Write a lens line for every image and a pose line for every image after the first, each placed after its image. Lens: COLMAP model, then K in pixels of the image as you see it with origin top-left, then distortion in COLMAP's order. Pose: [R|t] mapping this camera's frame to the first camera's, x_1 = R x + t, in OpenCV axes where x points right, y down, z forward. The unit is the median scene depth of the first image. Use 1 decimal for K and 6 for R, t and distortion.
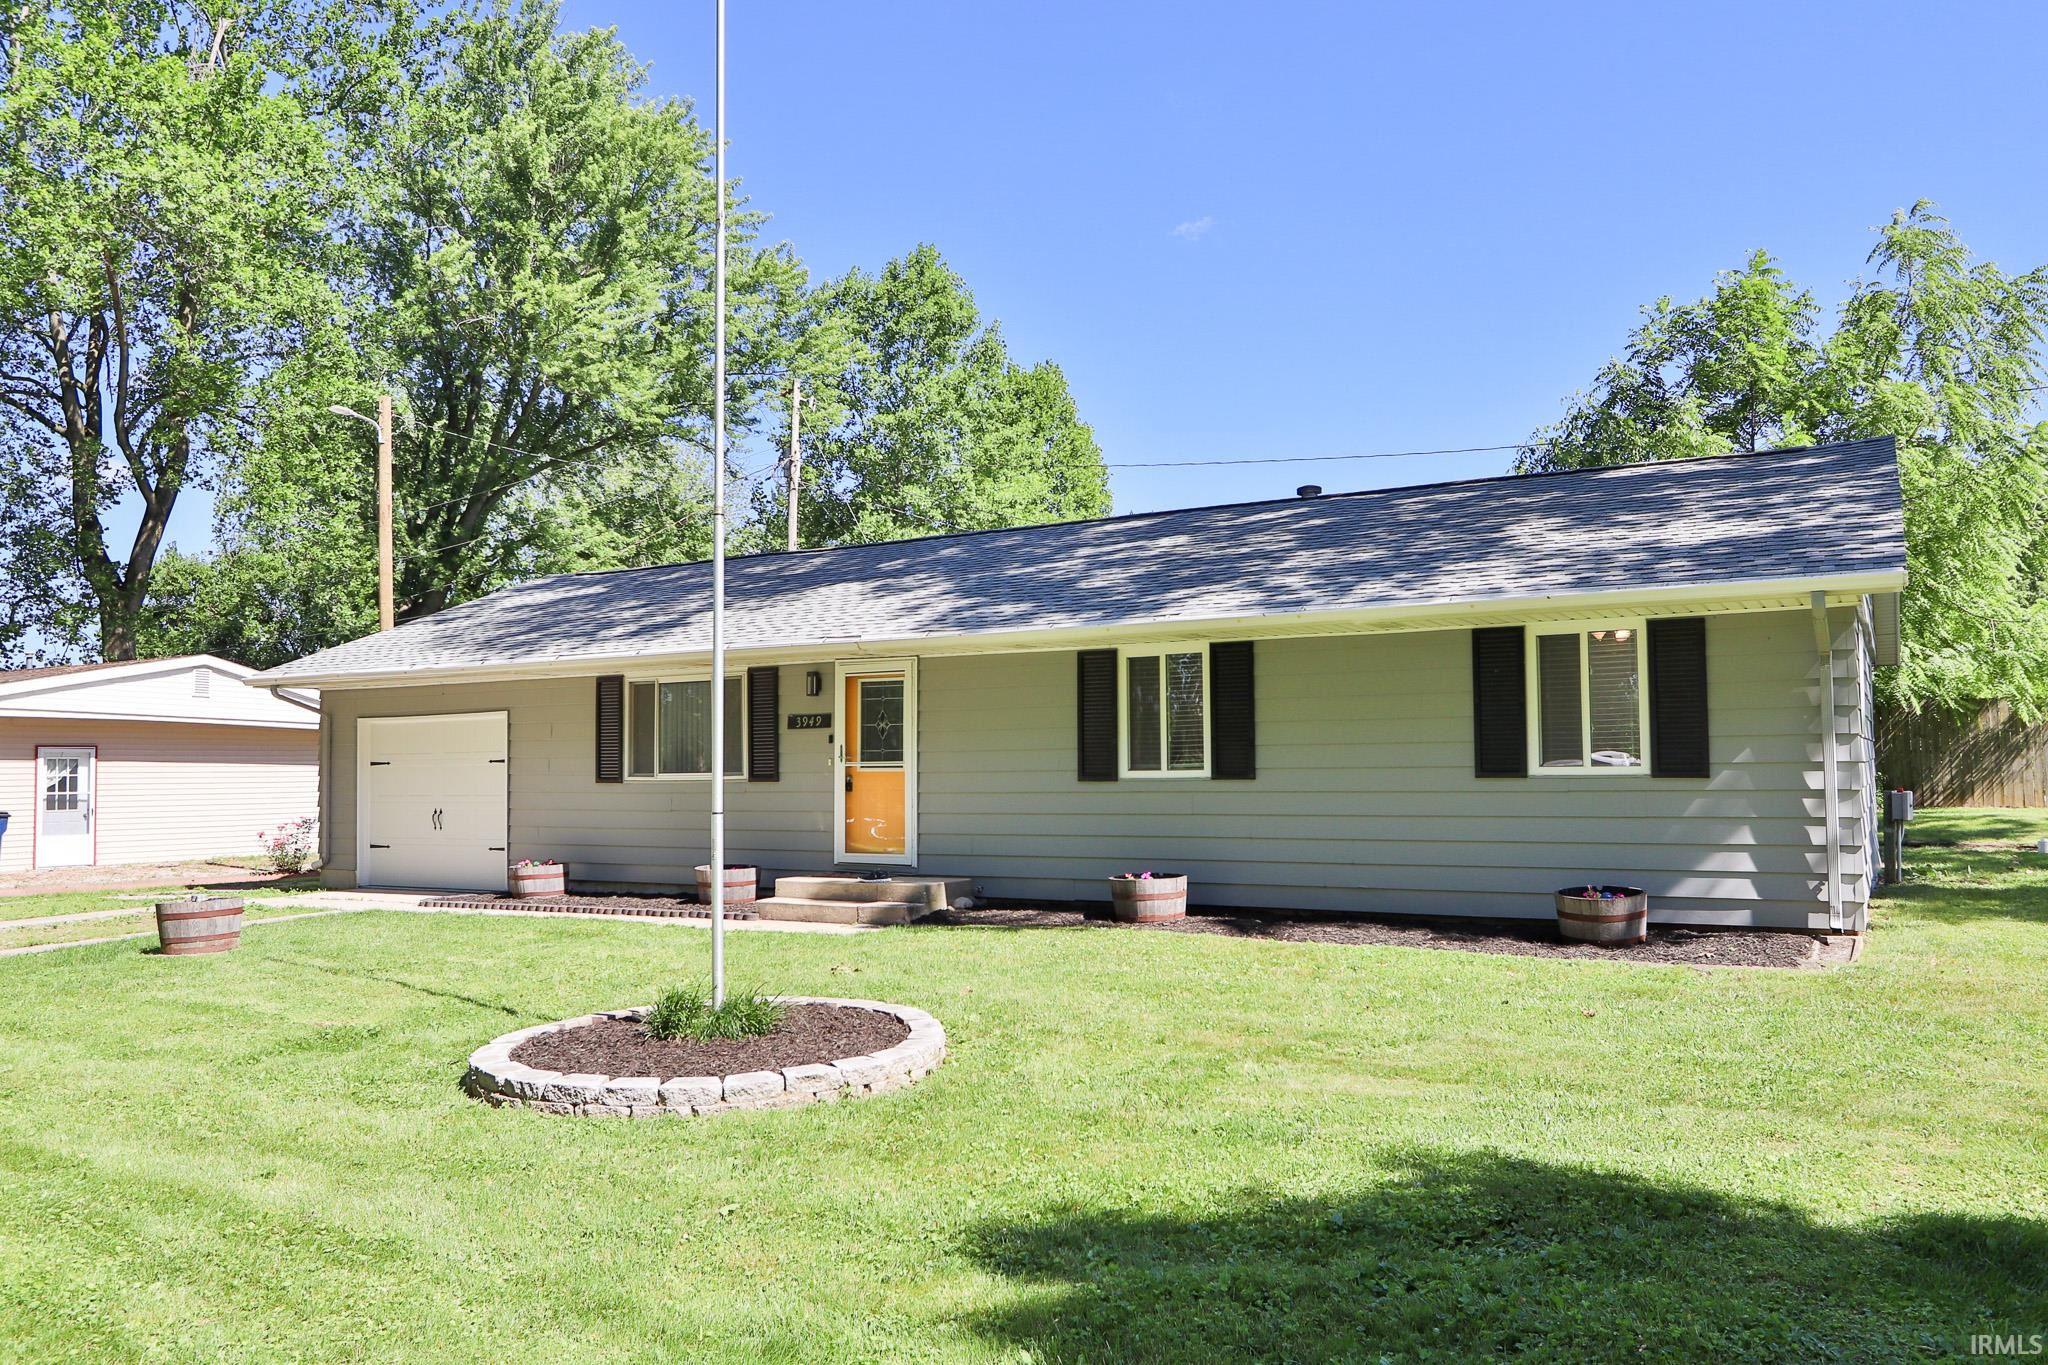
lens RADIAL K [[1471.9, 0, 1021.0], [0, 1471.9, 690.1], [0, 0, 1]] dist [-0.006435, 0.001560]
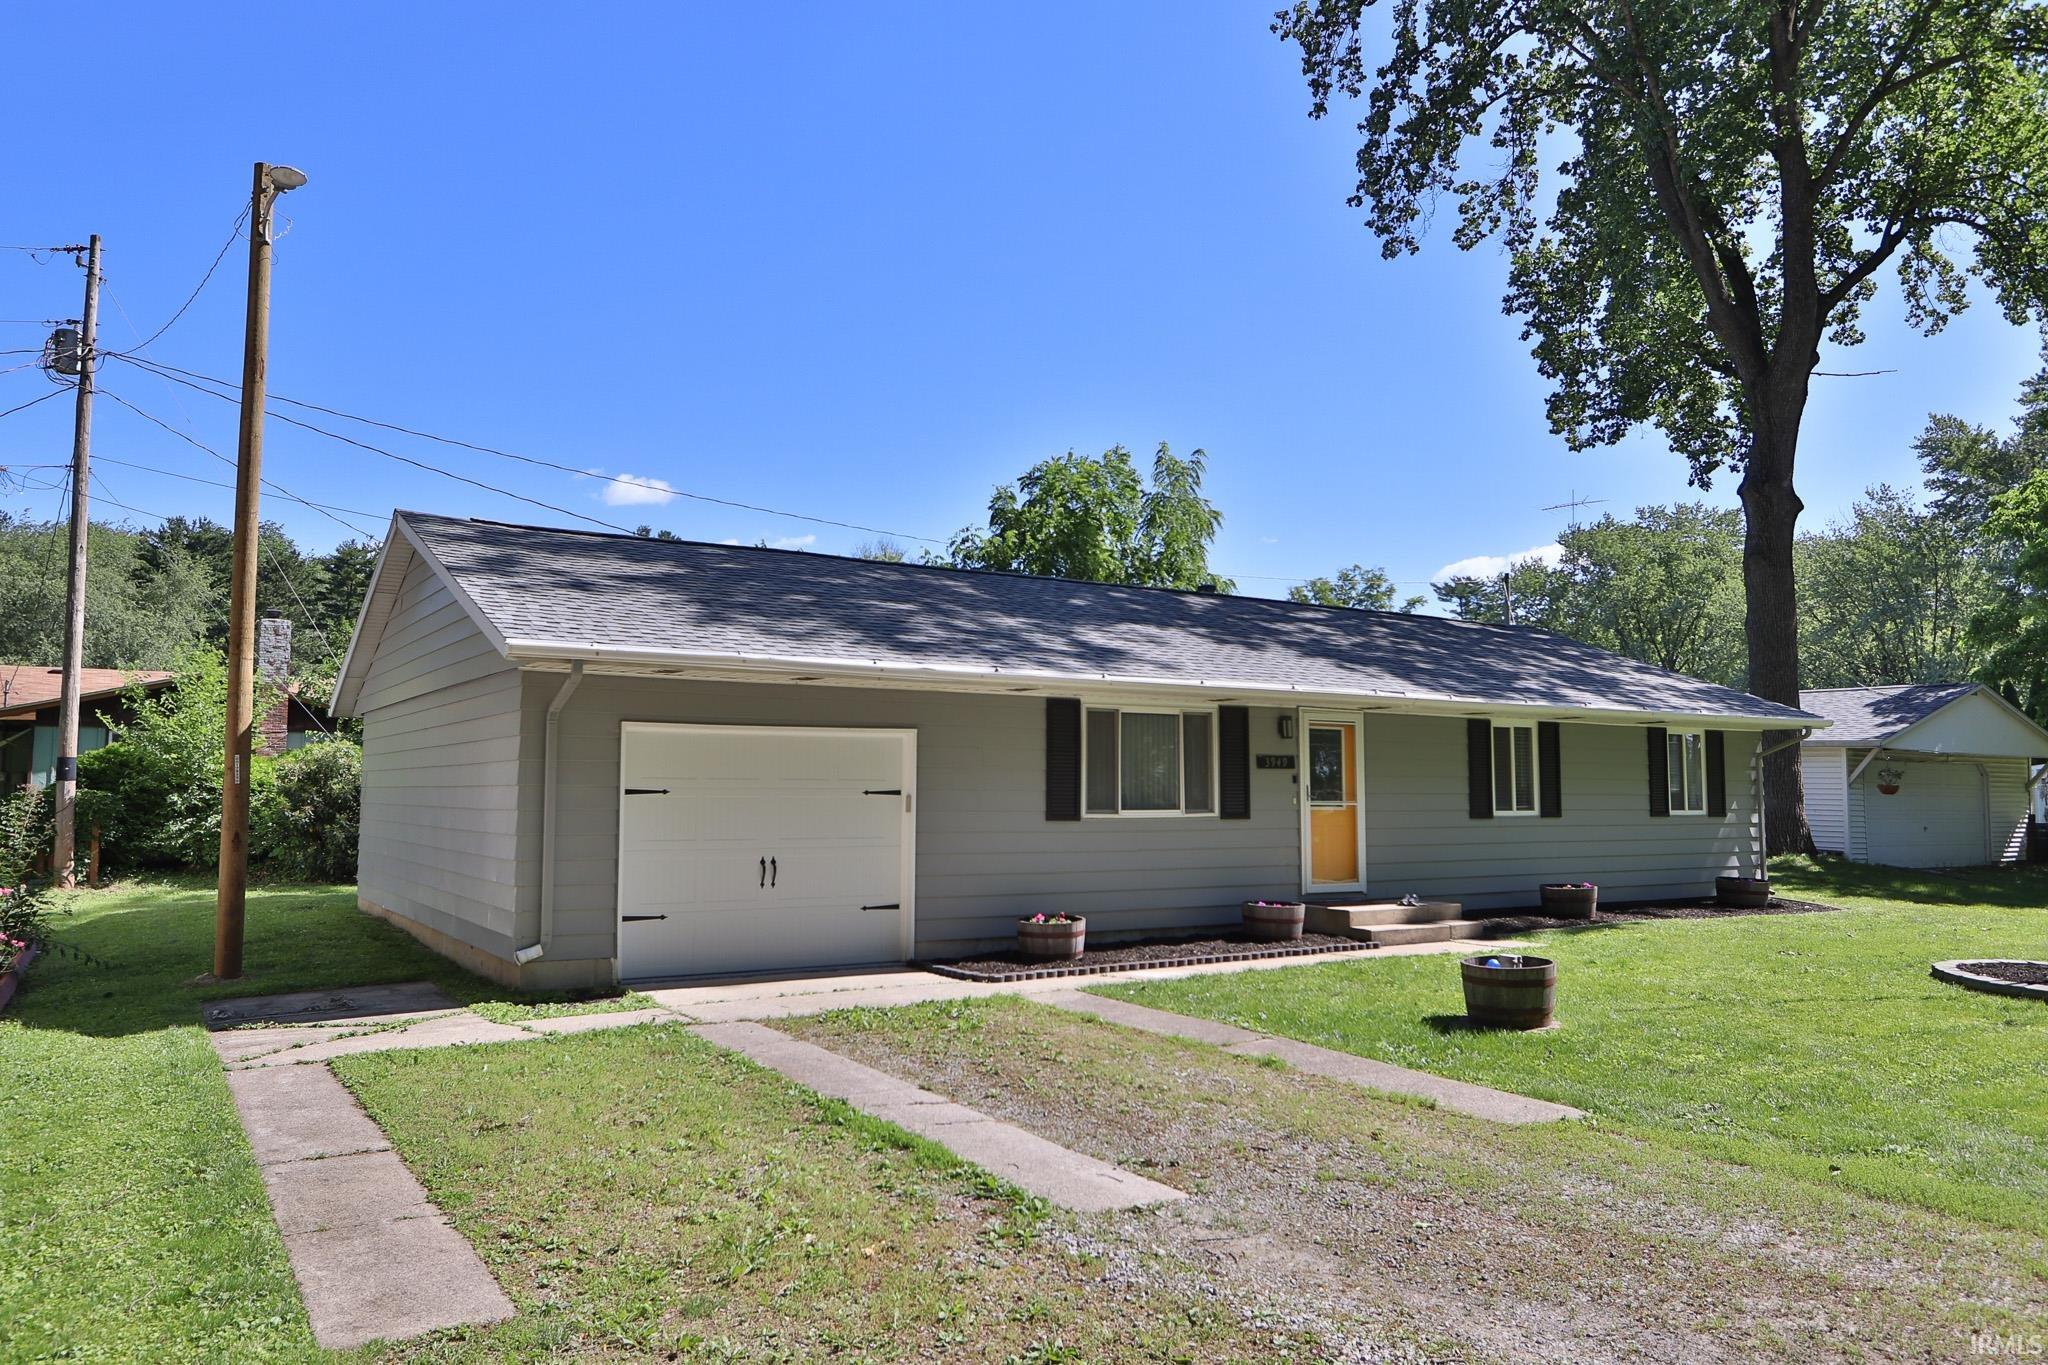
lens RADIAL K [[1453.6, 0, 1017.8], [0, 1453.6, 671.7], [0, 0, 1]] dist [-0.003406, -0.000202]
pose [[0.460454, 0.091341, 0.882972, -1.124001], [-0.052605, 0.995752, -0.075575, 0.044103], [-0.886124, -0.011650, 0.463303, 0.663839]]
